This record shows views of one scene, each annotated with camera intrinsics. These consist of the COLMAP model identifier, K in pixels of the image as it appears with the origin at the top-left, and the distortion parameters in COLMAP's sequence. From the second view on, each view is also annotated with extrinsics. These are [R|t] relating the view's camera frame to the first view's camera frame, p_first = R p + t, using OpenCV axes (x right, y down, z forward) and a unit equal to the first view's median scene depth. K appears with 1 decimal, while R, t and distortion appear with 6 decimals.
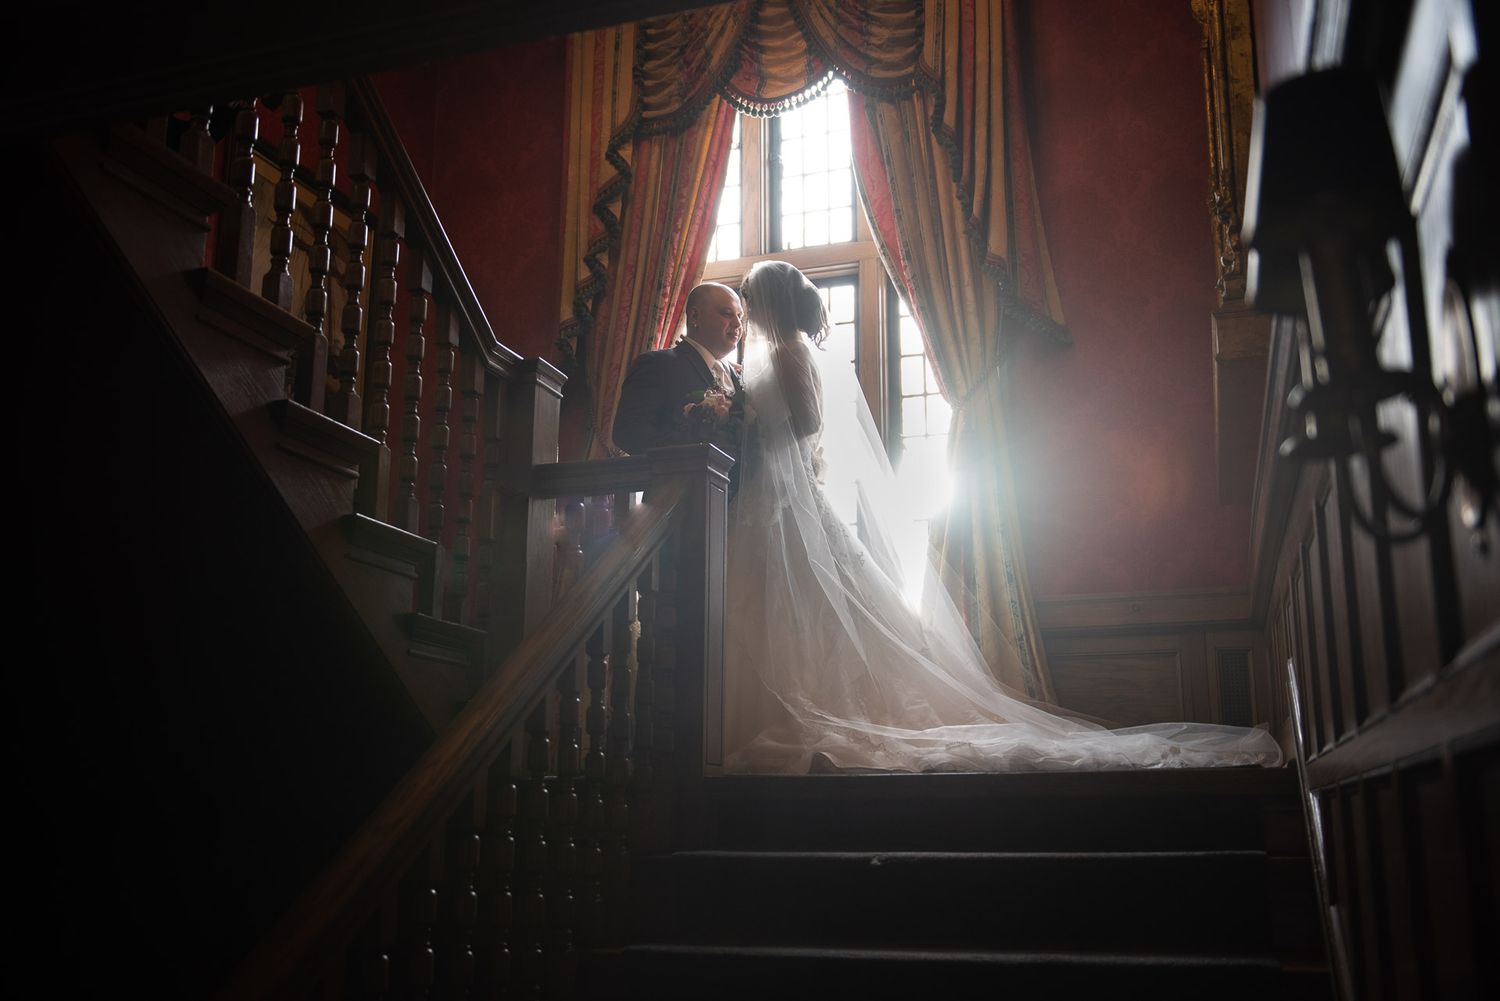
lens RADIAL K [[1385.8, 0, 750.0], [0, 1385.8, 500.5], [0, 0, 1]] dist [0.055024, 0.005376]
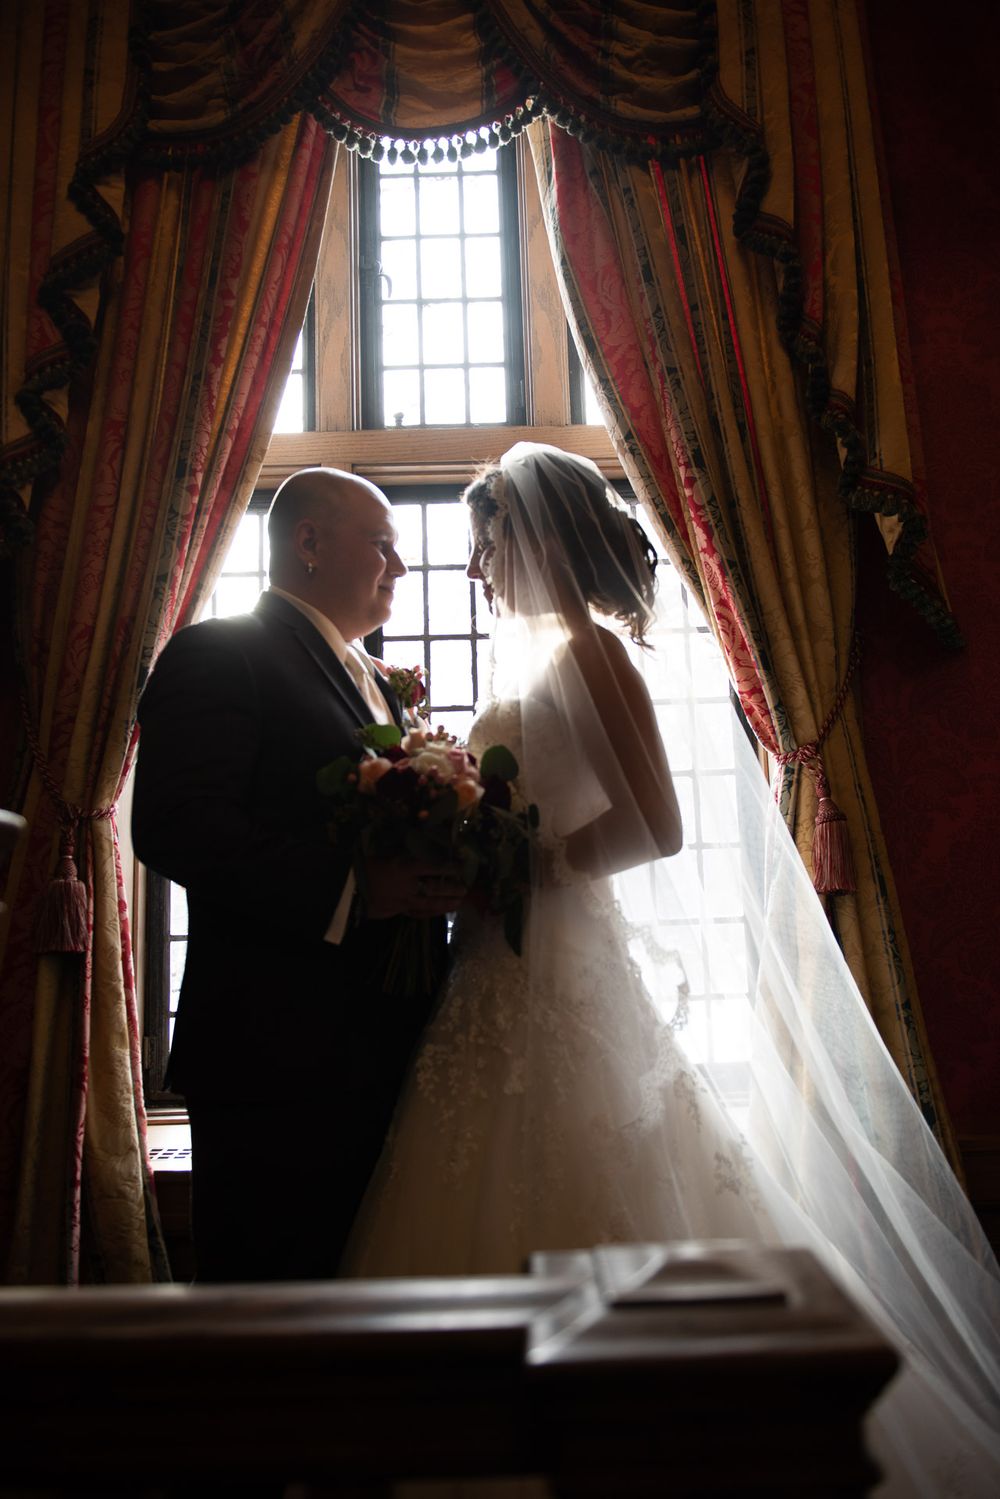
lens RADIAL K [[1121.6, 0, 500.0], [0, 1121.6, 749.5], [0, 0, 1]] dist [-0.031296, -0.001700]
pose [[0.945548, 0.019640, 0.324890, -0.083431], [-0.041459, 0.997315, 0.060371, -0.083088], [-0.322832, -0.070553, 0.943823, 0.575146]]
